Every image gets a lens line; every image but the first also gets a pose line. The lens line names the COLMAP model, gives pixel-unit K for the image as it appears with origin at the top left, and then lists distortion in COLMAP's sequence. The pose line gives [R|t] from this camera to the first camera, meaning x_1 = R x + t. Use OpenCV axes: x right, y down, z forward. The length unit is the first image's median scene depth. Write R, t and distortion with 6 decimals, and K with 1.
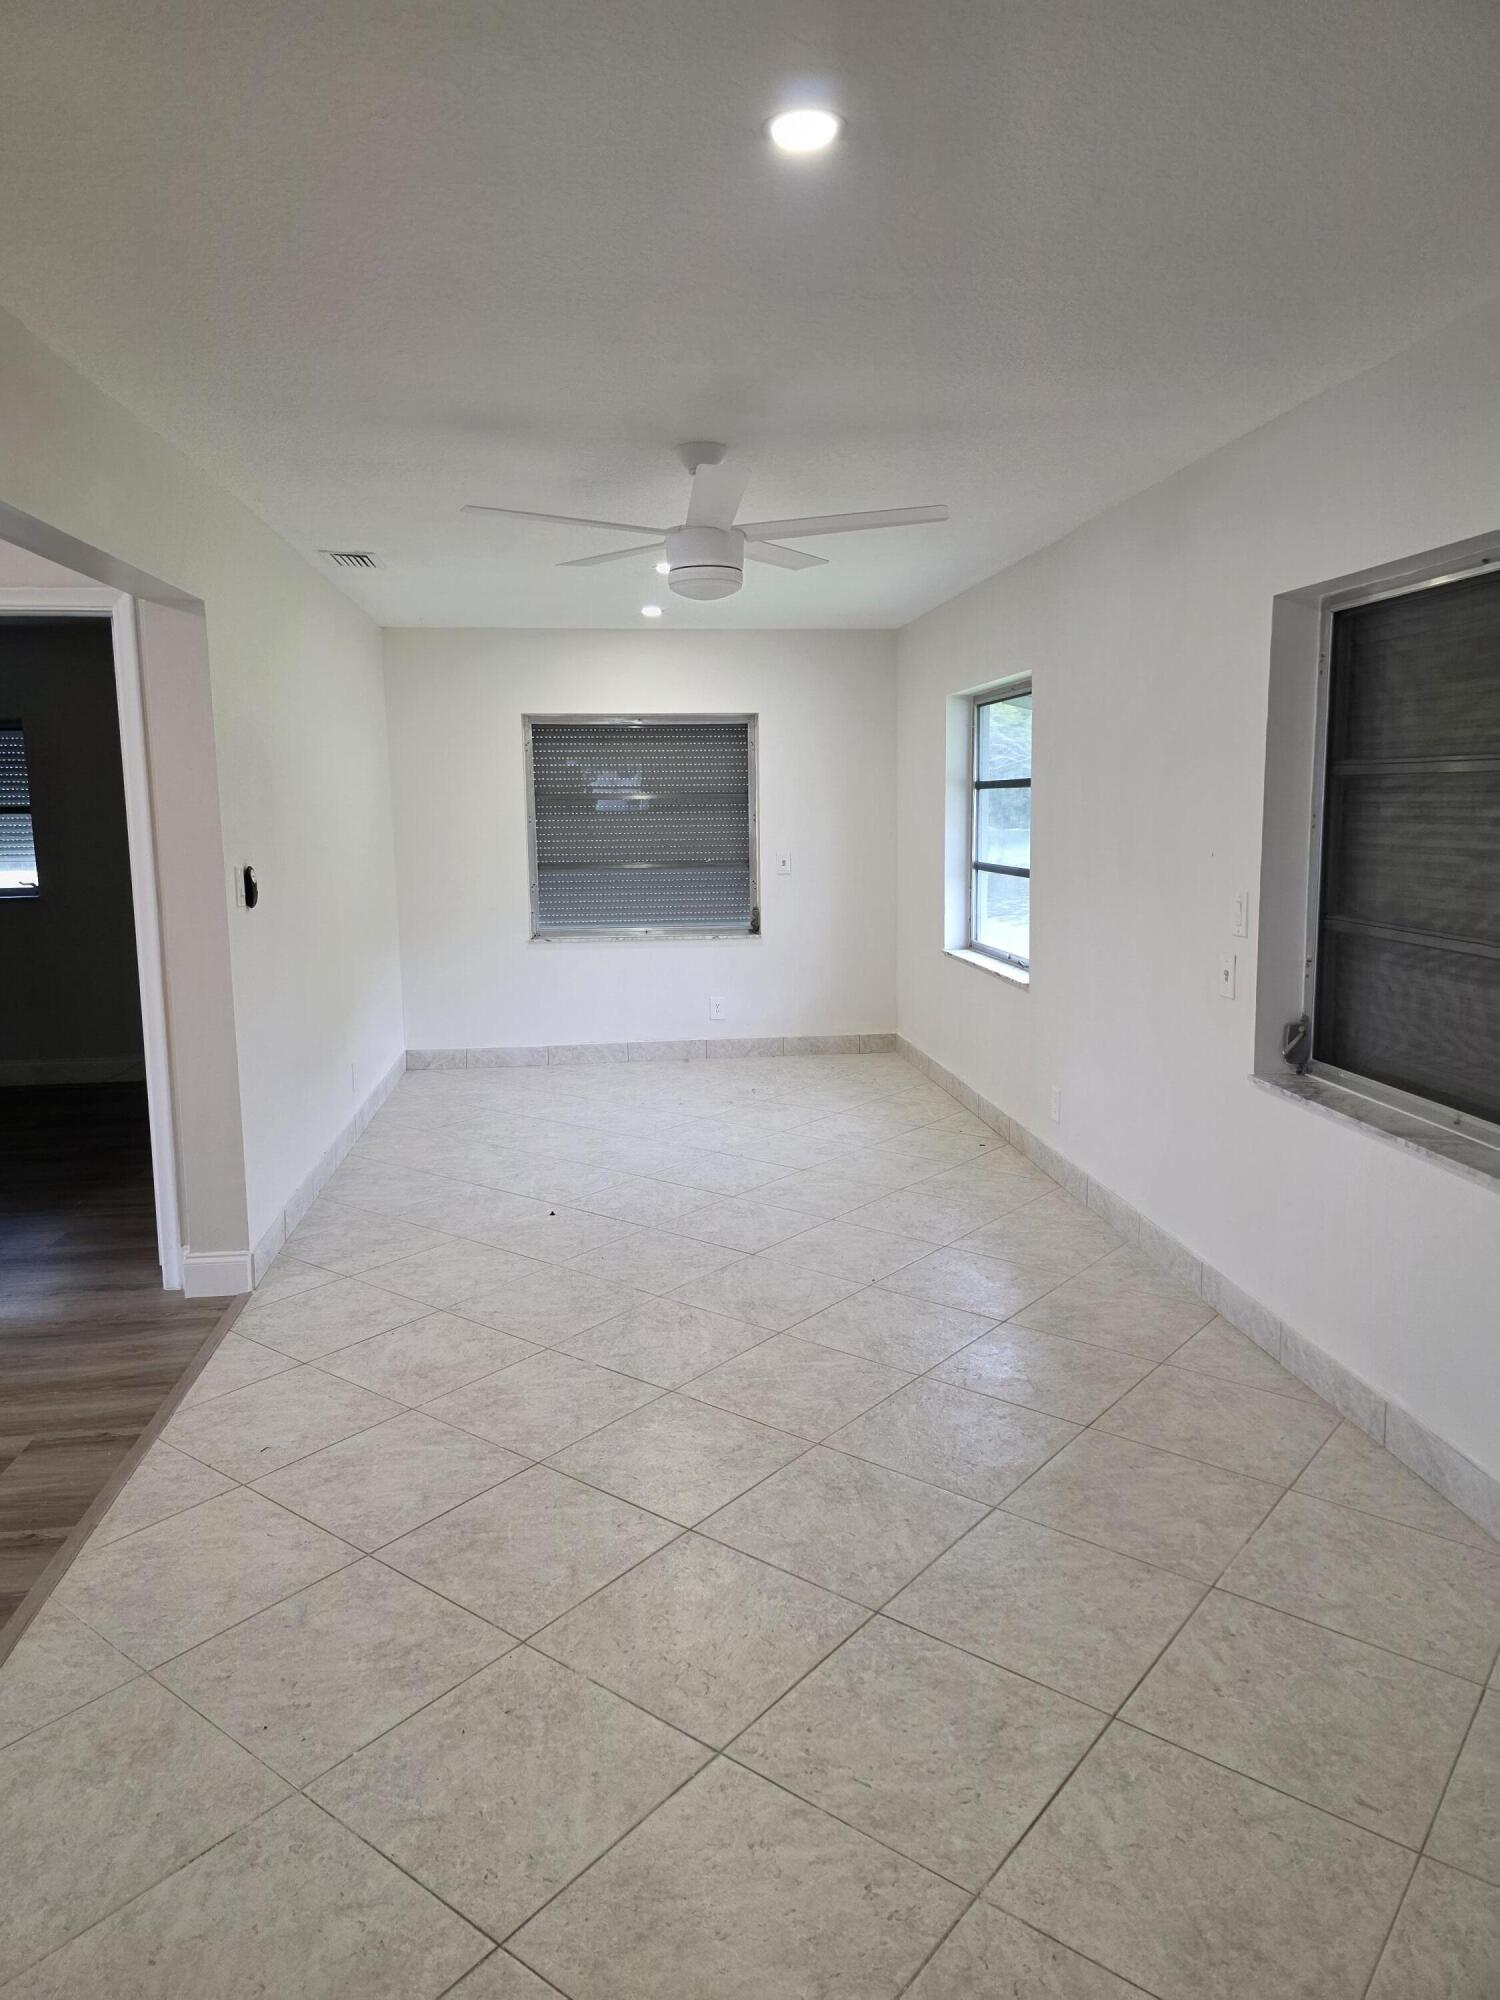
lens RADIAL K [[1353.0, 0, 750.0], [0, 1353.0, 987.8], [0, 0, 1]] dist [0.048327, 0.000102]
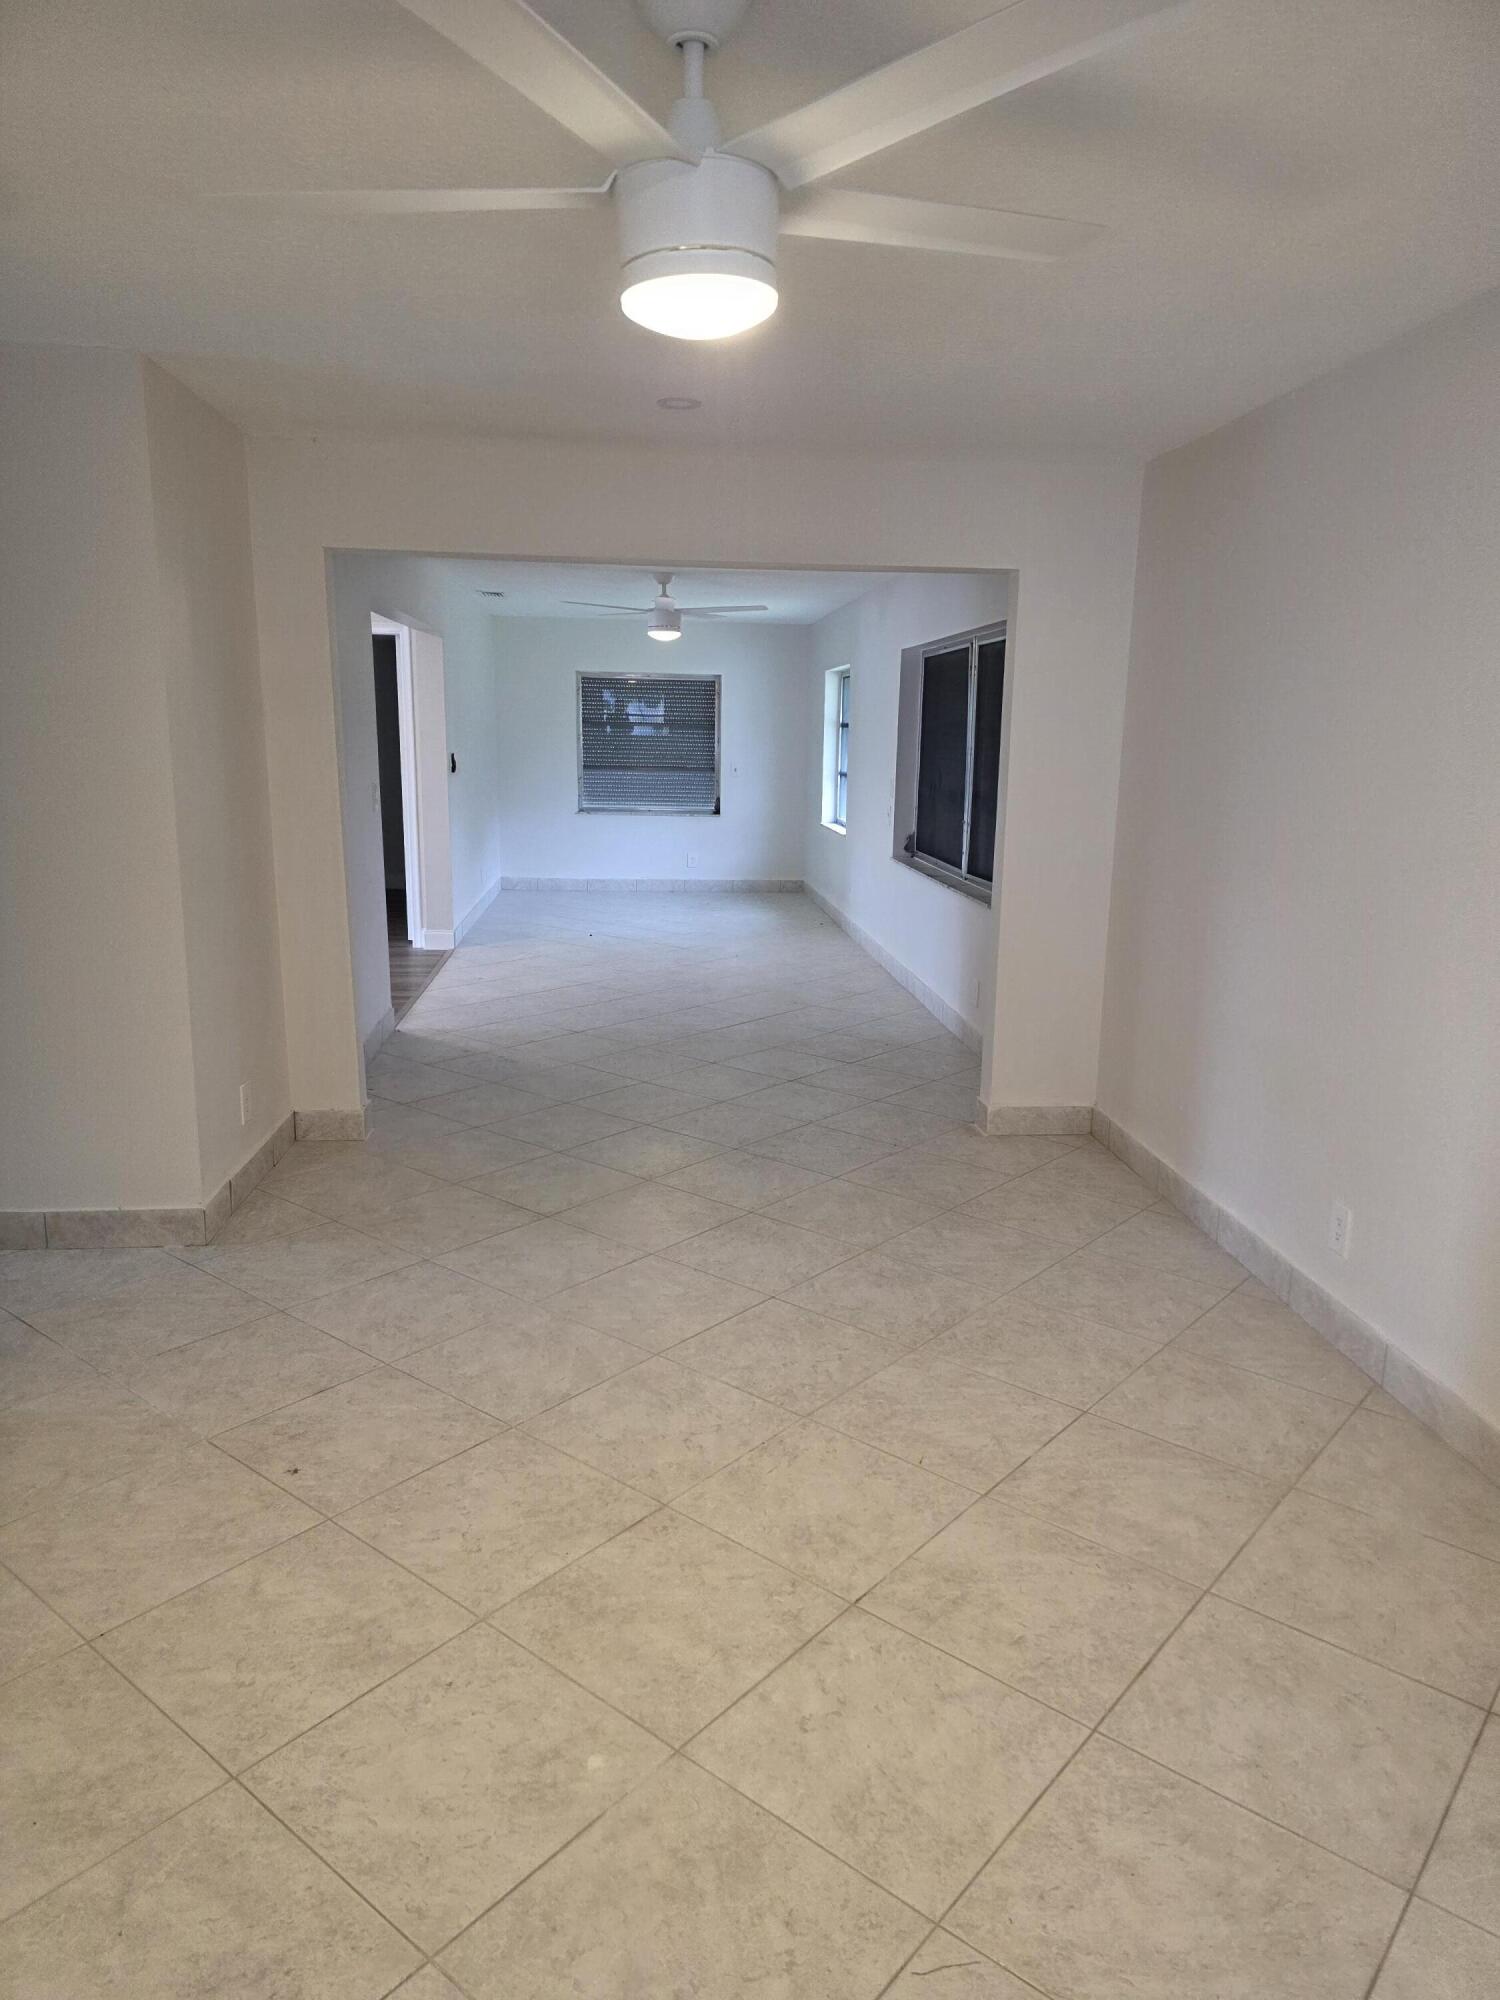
lens RADIAL K [[1353.0, 0, 752.8], [0, 1353.0, 1016.8], [0, 0, 1]] dist [0.048327, 0.000102]
pose [[0.999129, 0.036659, -0.019933, 0.090595], [-0.035160, 0.996861, 0.070941, 0.087450], [0.022471, -0.070178, 0.997281, -0.647115]]
